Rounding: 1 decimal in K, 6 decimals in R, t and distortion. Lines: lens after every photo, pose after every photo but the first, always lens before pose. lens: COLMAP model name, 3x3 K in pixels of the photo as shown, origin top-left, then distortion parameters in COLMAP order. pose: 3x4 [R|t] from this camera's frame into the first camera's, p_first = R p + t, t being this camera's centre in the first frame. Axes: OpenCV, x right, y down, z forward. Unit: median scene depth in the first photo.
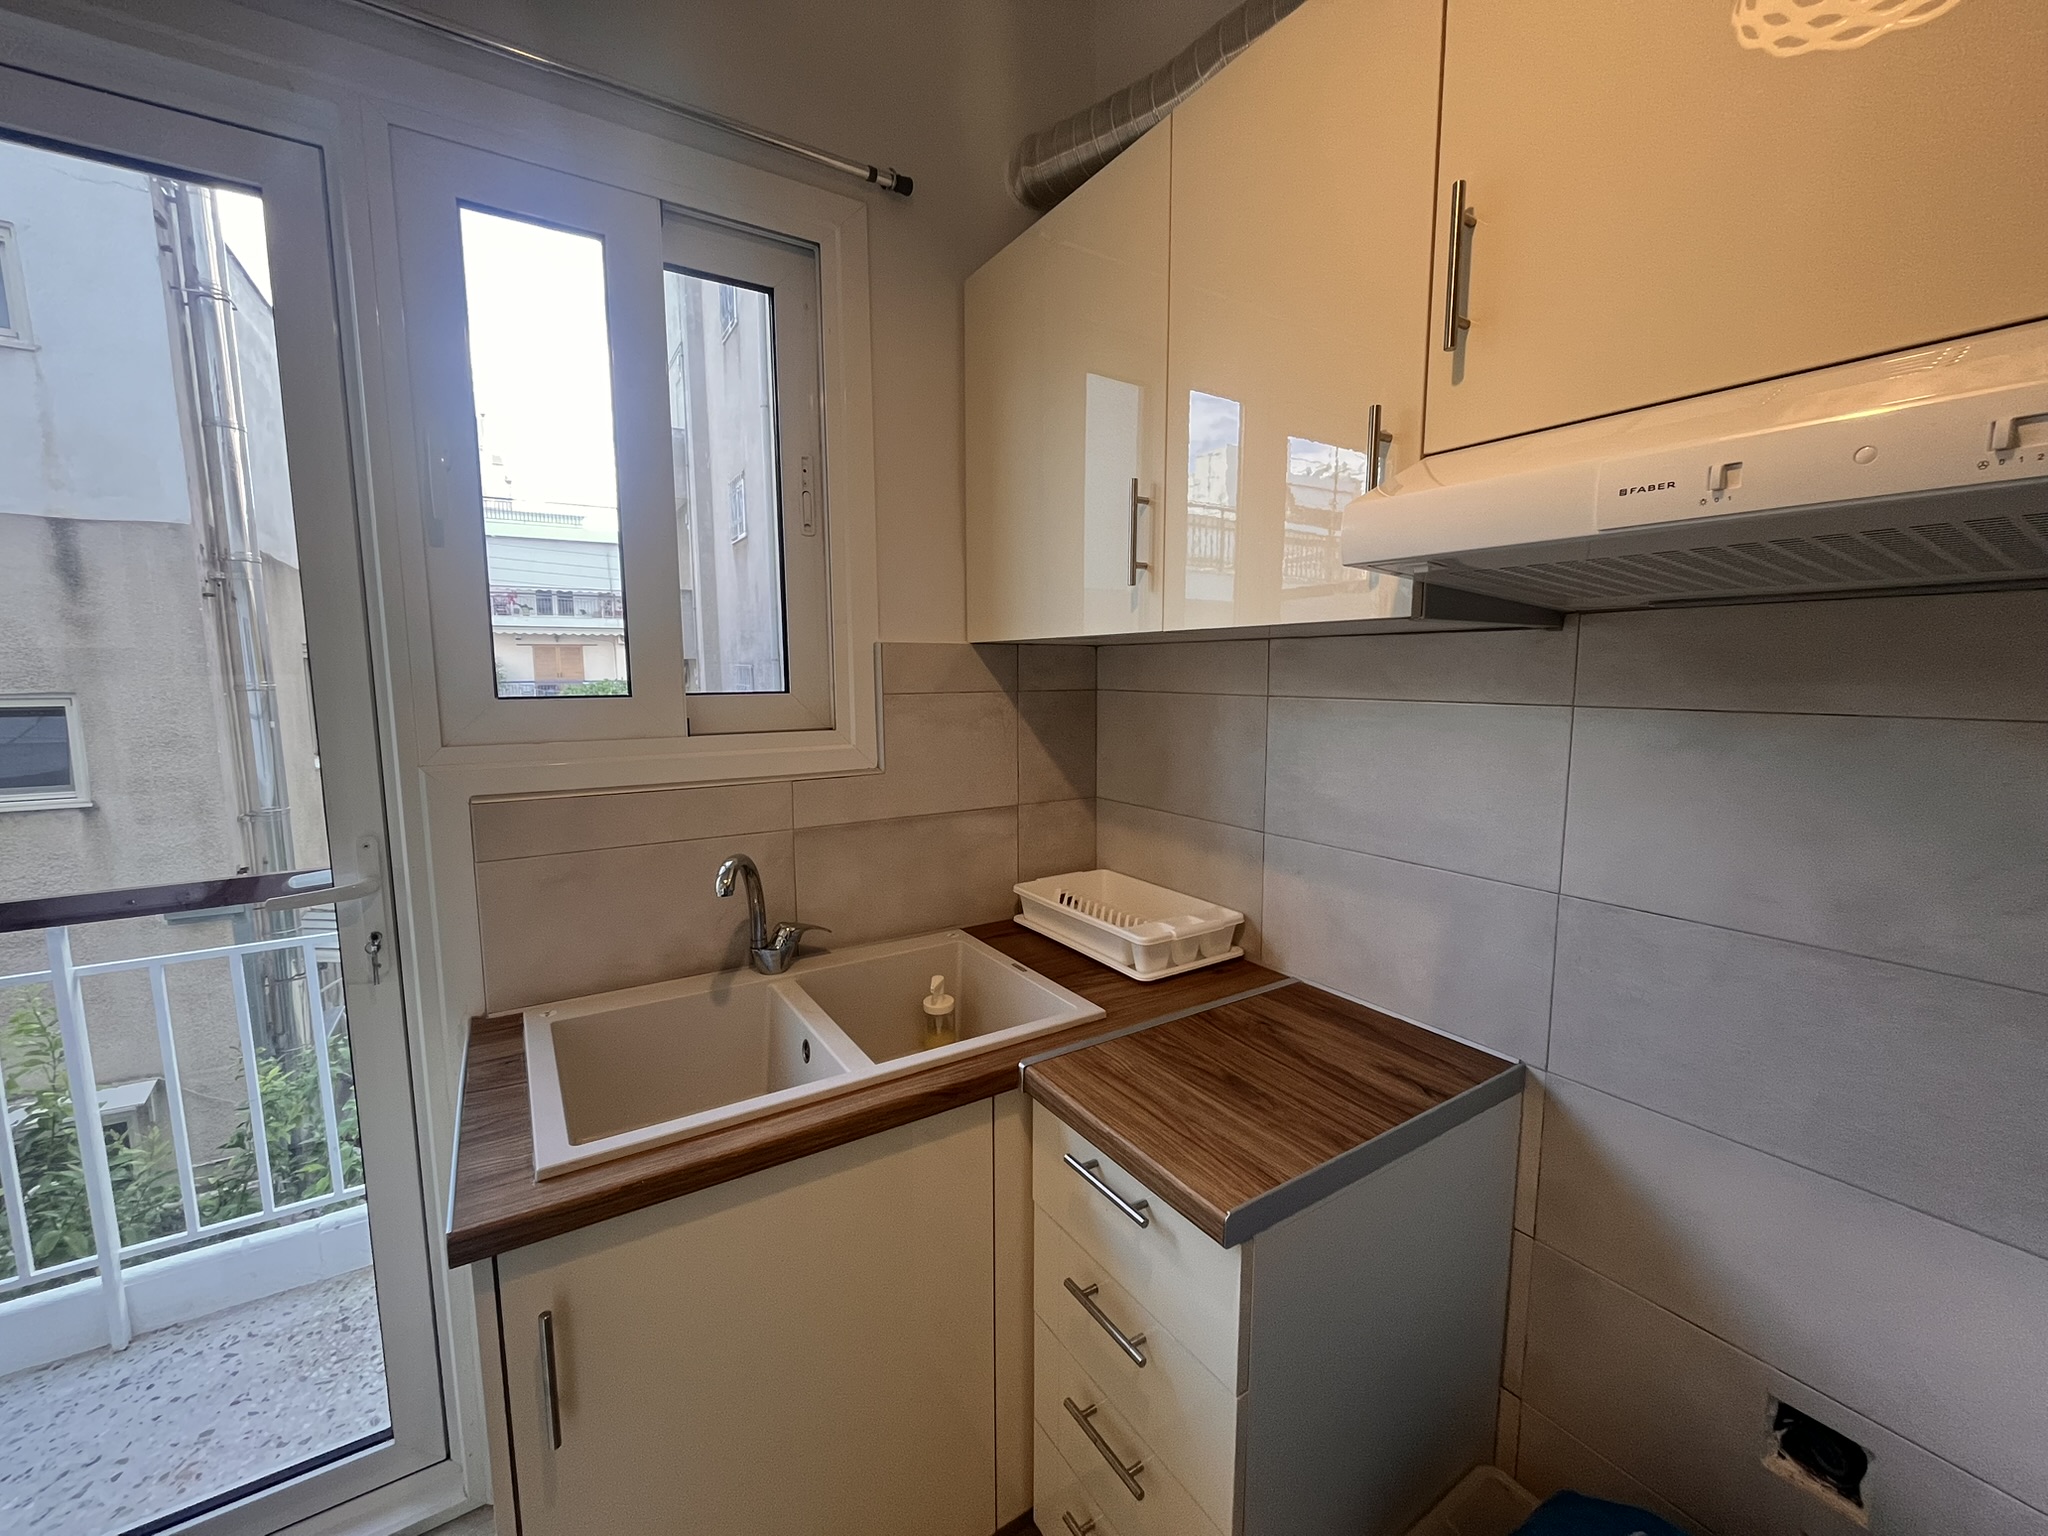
lens RADIAL K [[829.0, 0, 1023.0], [0, 829.0, 767.6], [0, 0, 1]] dist [0.000779, -0.000823]
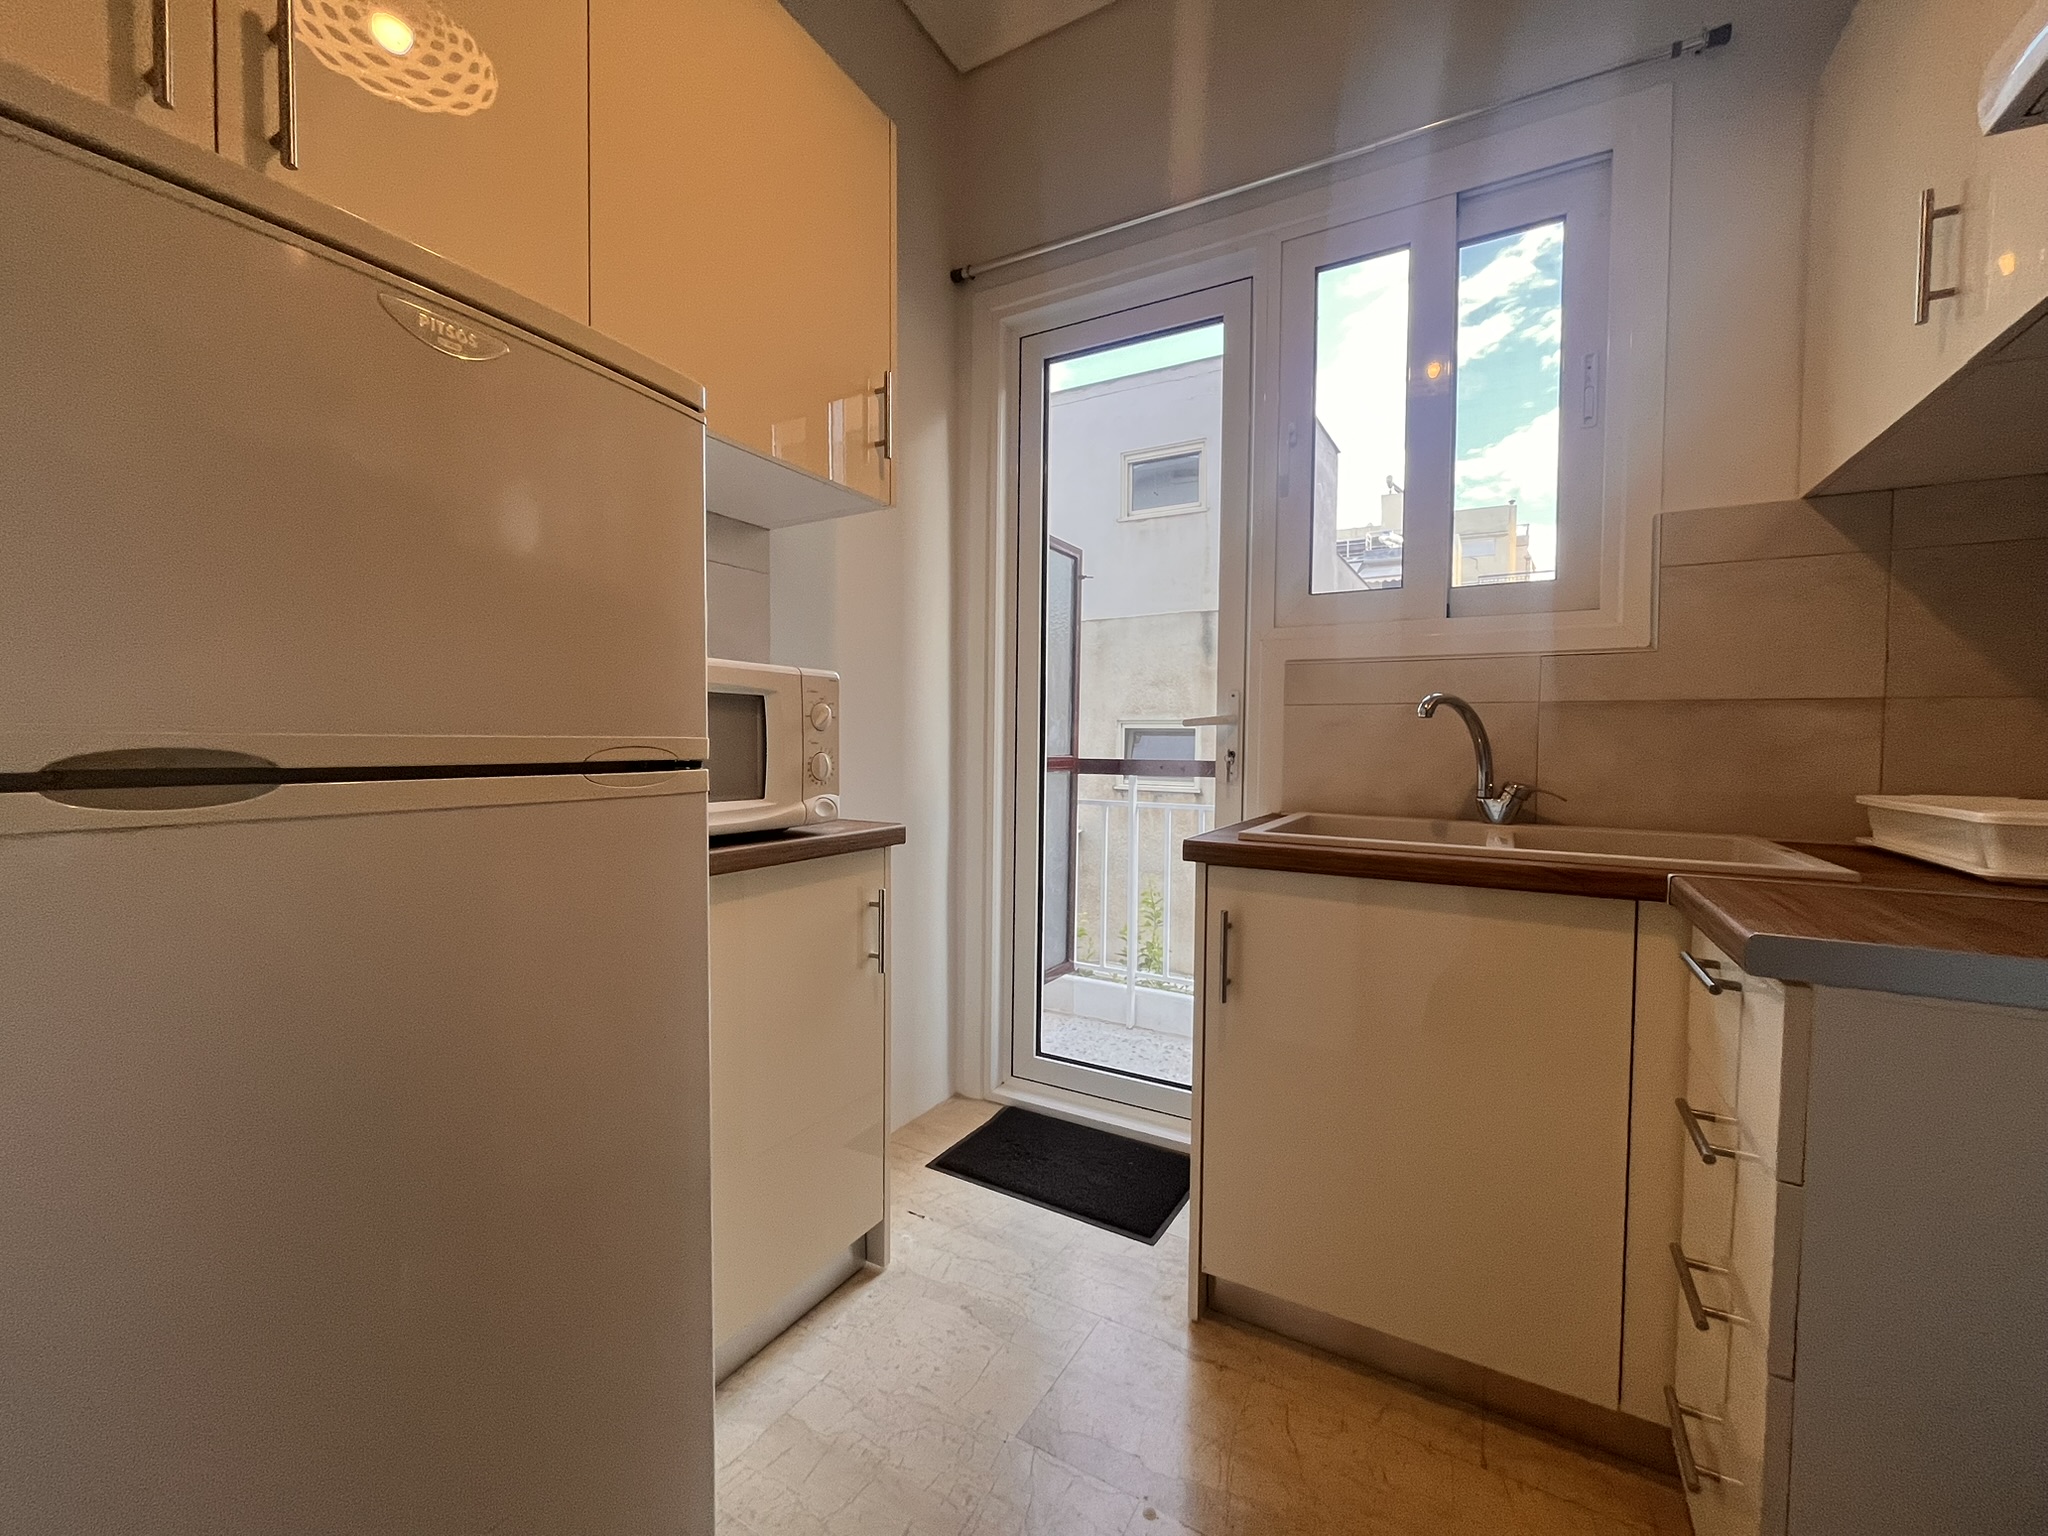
lens RADIAL K [[829.0, 0, 1023.0], [0, 829.0, 767.6], [0, 0, 1]] dist [0.000779, -0.000823]
pose [[0.463281, 0.036145, -0.885474, 0.380801], [-0.116650, 0.992961, -0.020500, 0.271017], [0.878500, 0.112788, 0.464237, -0.069107]]
